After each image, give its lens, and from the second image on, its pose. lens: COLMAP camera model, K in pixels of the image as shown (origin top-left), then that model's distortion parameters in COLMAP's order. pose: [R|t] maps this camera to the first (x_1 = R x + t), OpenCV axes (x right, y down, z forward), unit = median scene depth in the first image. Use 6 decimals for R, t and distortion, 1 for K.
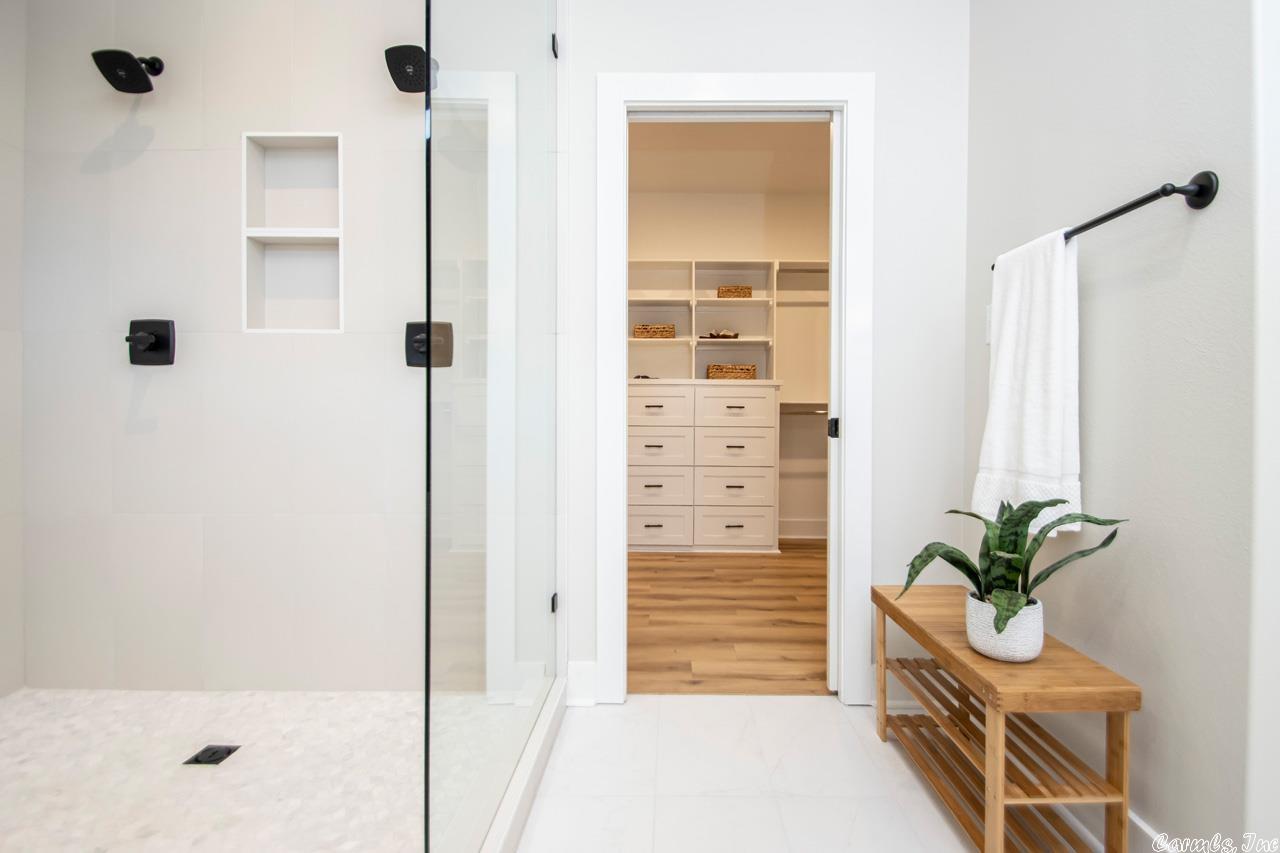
lens RADIAL K [[601.6, 0, 675.4], [0, 601.6, 416.0], [0, 0, 1]] dist [0.011248, -0.013319]
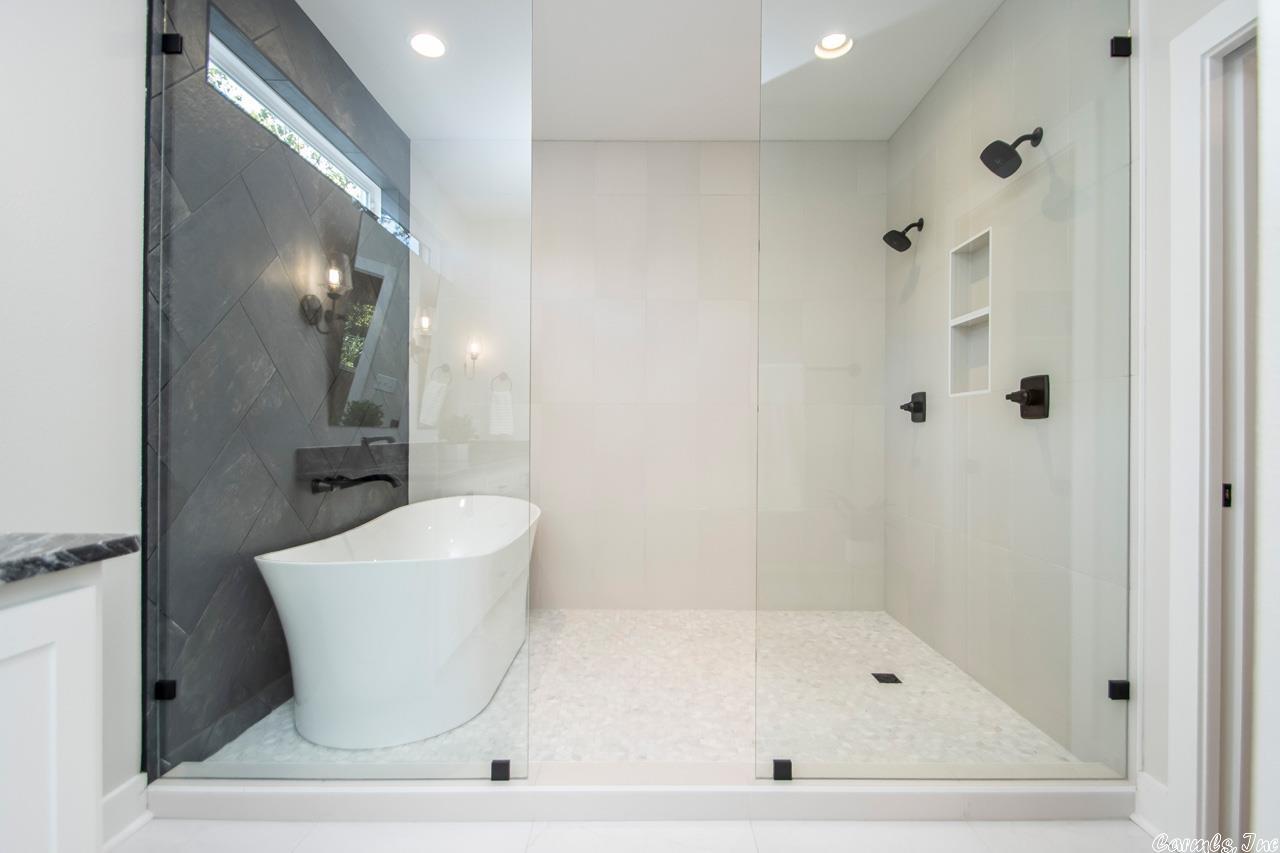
lens RADIAL K [[601.6, 0, 646.1], [0, 601.6, 429.0], [0, 0, 1]] dist [0.011248, -0.013319]
pose [[-0.009153, -0.007657, -0.999929, 0.671275], [-0.013684, 0.999878, -0.007531, -0.046768], [0.999864, 0.013614, -0.009257, 0.331781]]
